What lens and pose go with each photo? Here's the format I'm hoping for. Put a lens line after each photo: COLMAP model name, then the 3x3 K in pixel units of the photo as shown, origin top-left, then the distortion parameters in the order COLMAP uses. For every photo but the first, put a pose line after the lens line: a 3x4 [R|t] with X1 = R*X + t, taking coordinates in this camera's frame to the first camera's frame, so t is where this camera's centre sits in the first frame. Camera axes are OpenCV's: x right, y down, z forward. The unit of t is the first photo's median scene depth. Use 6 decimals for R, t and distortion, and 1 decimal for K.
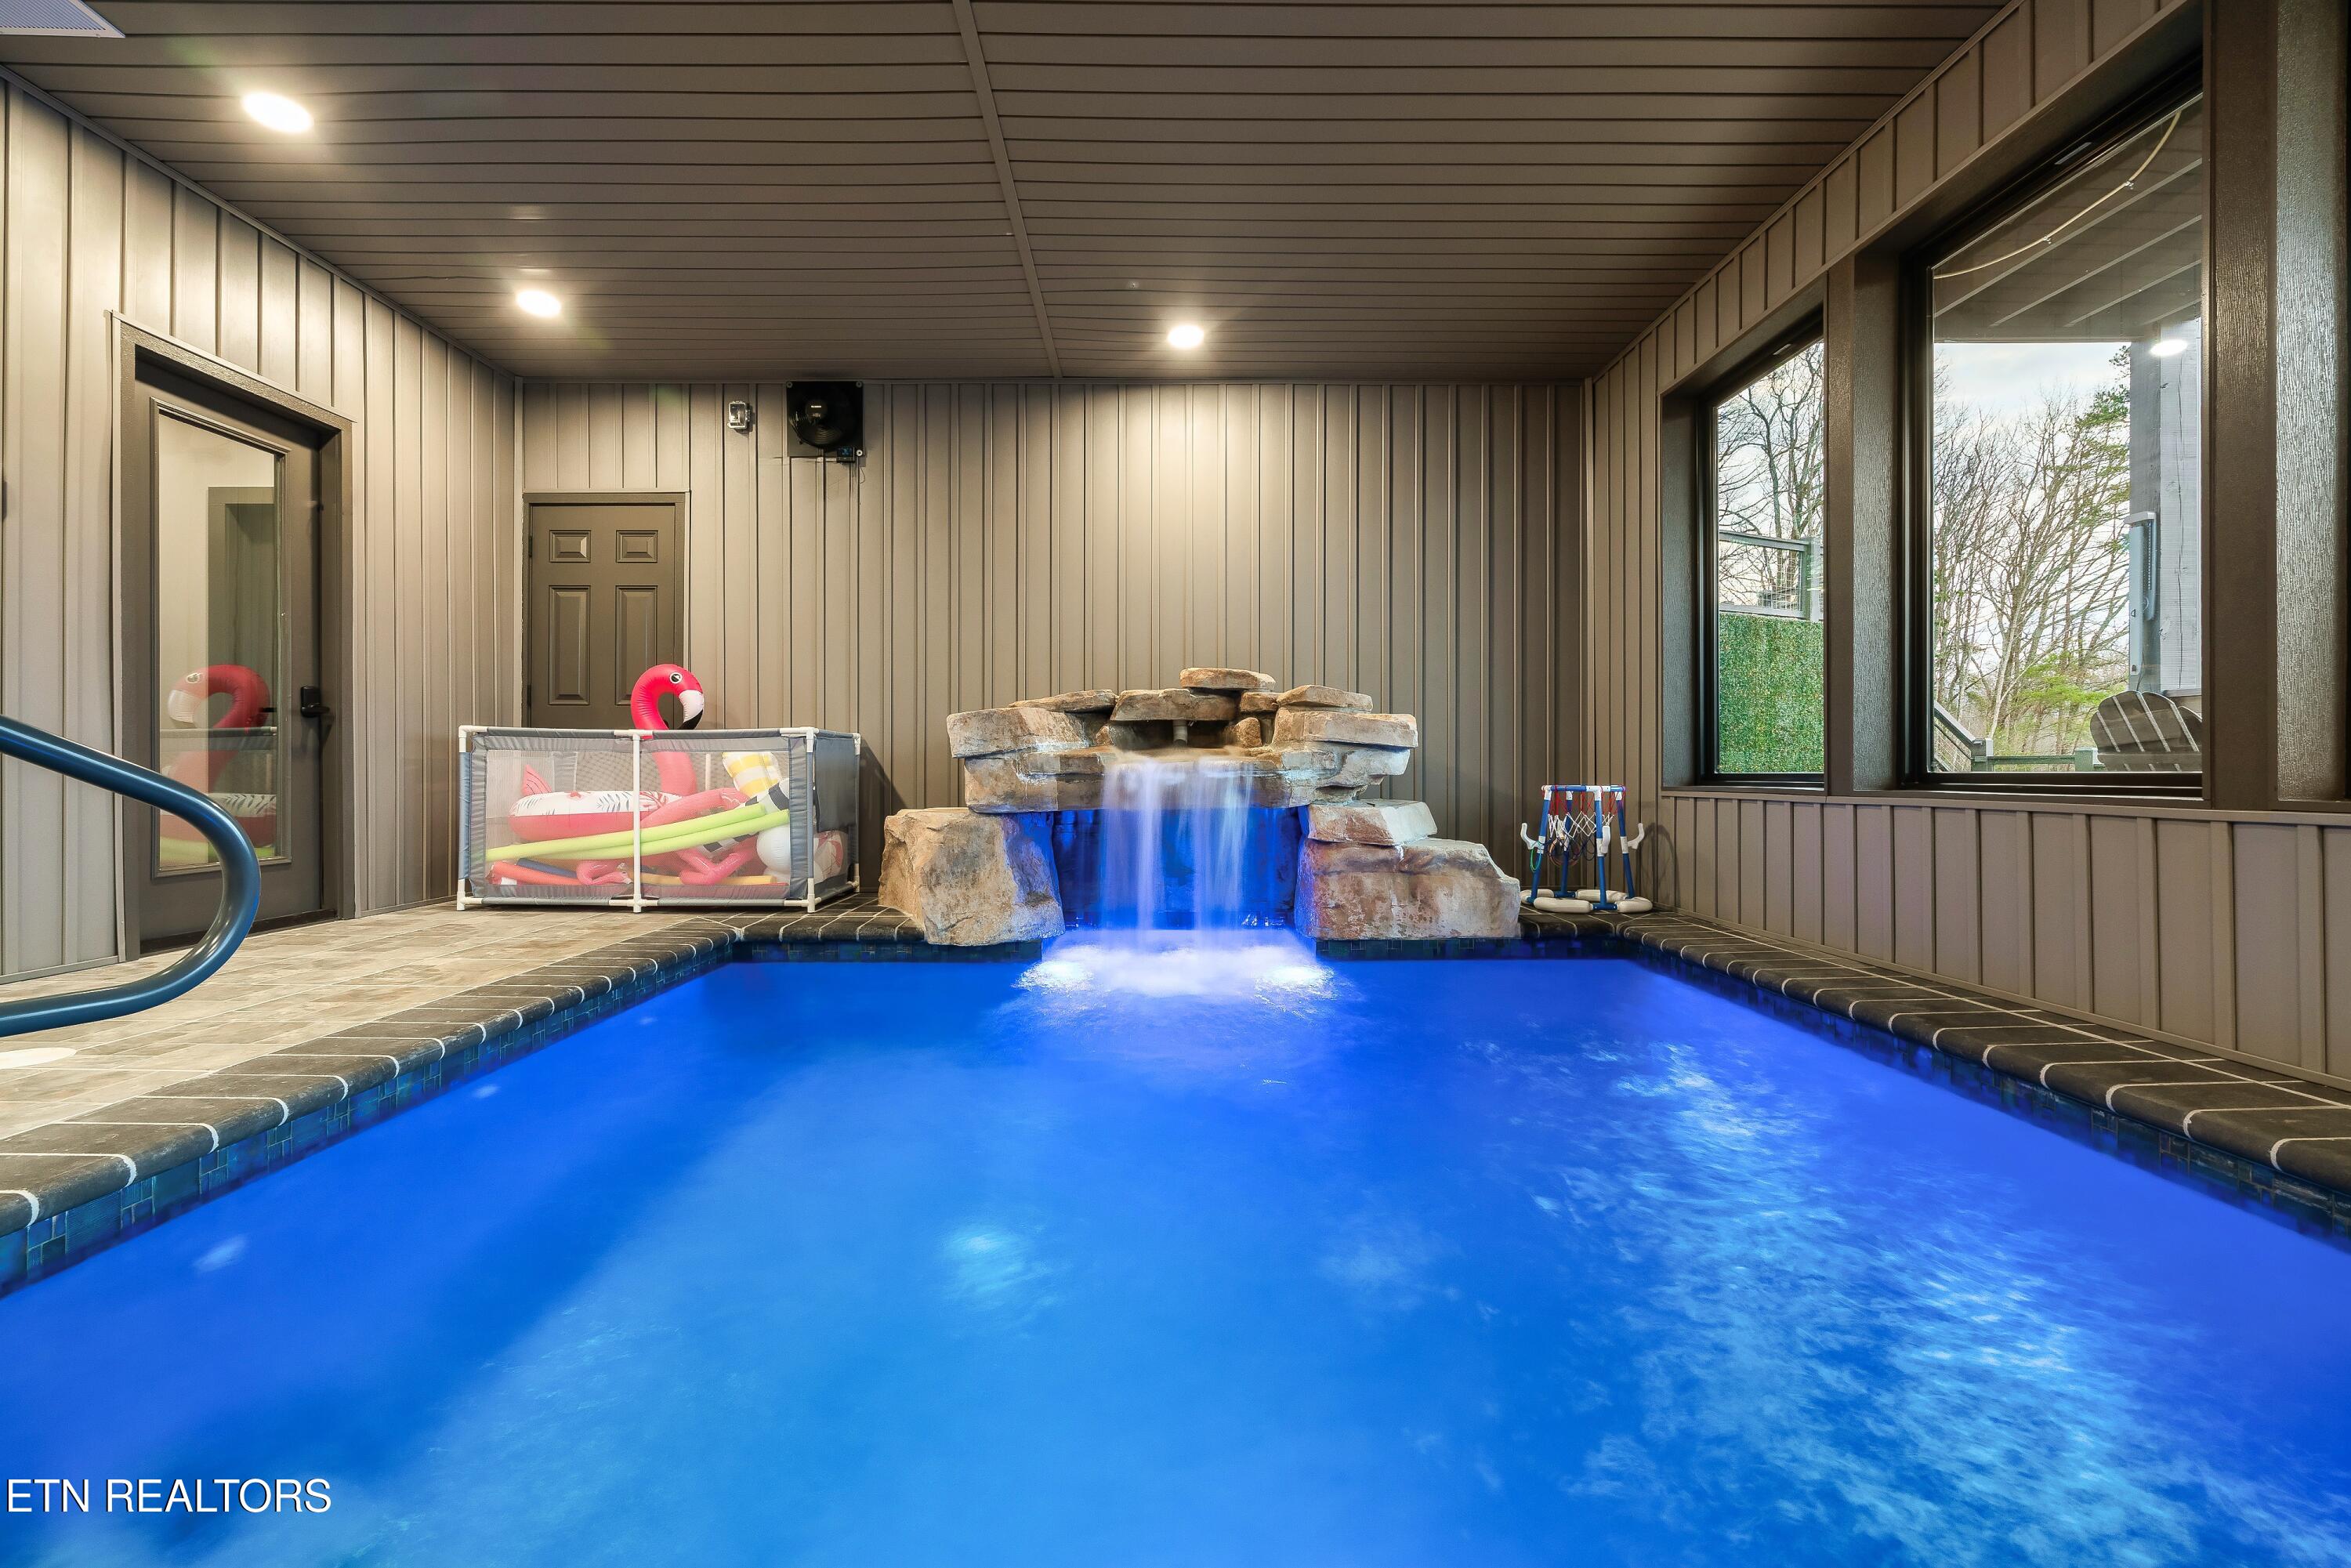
lens RADIAL K [[1072.2, 0, 1174.0], [0, 1072.2, 778.7], [0, 0, 1]] dist [-0.006078, 0.001342]
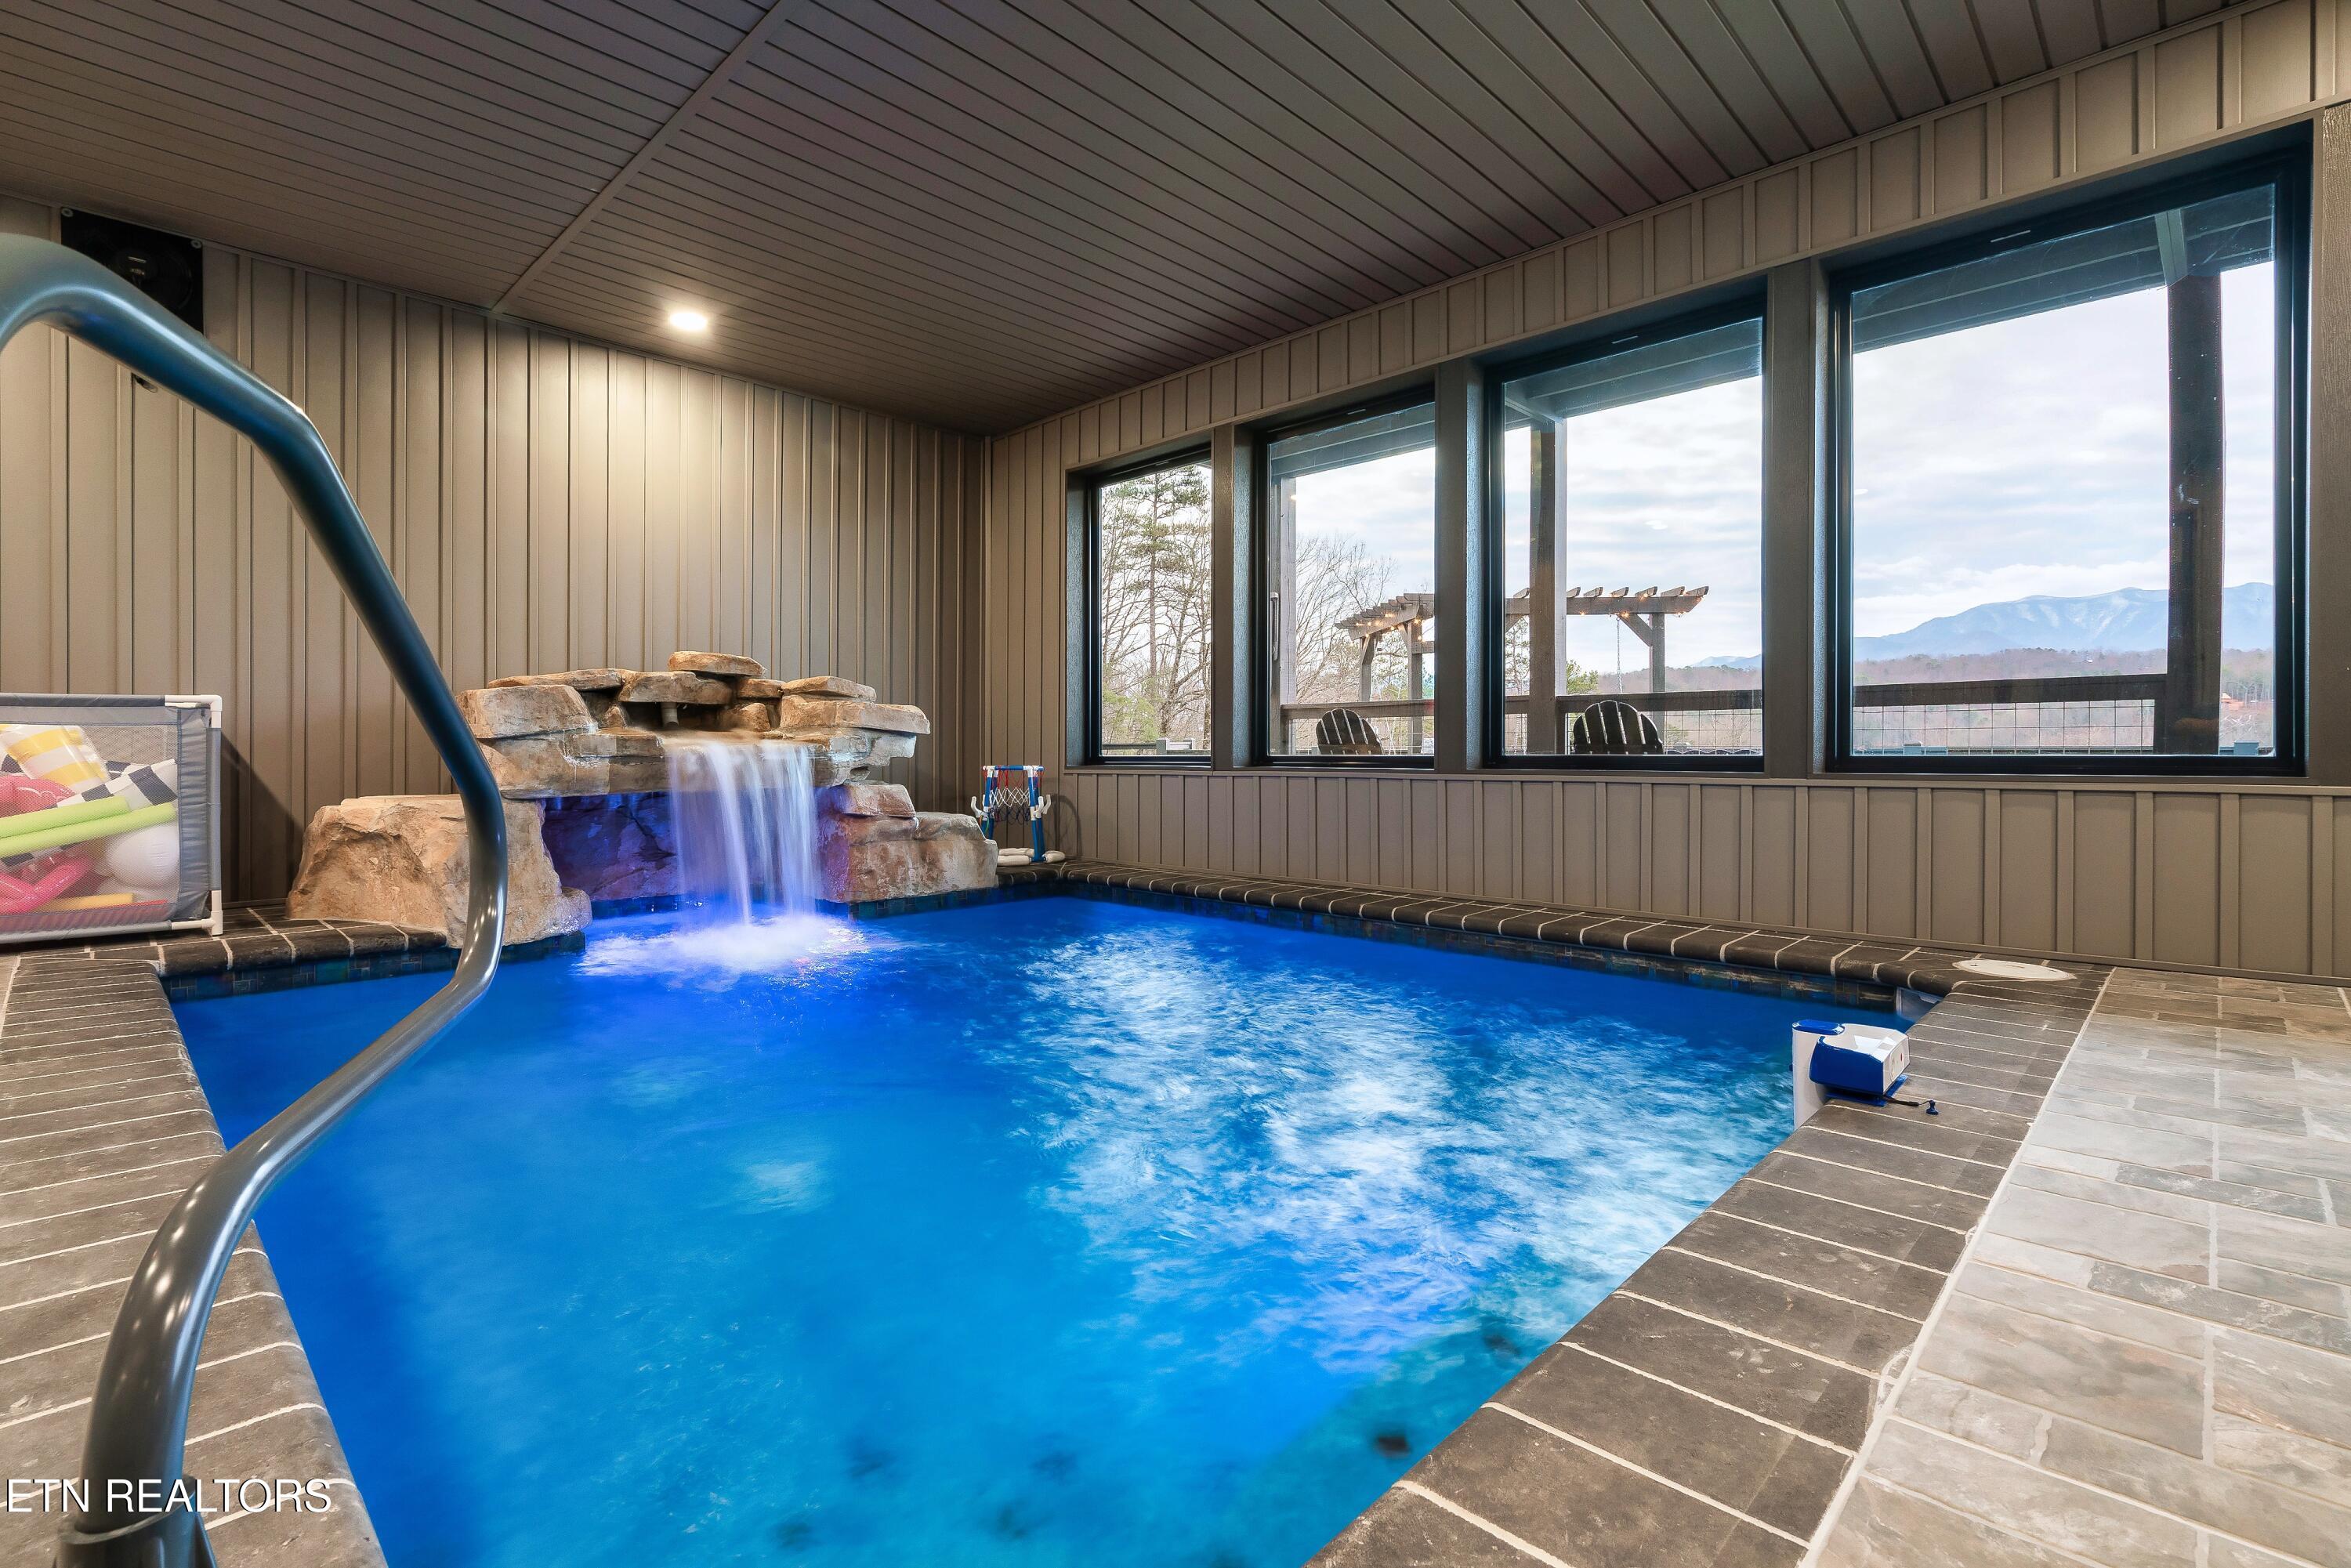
lens RADIAL K [[1072.2, 0, 1184.1], [0, 1072.2, 766.9], [0, 0, 1]] dist [-0.006078, 0.001342]
pose [[0.705258, -0.006069, 0.708925, -0.413325], [0.002620, 0.999979, 0.005953, 0.000786], [-0.708946, -0.002341, 0.705259, -0.042925]]
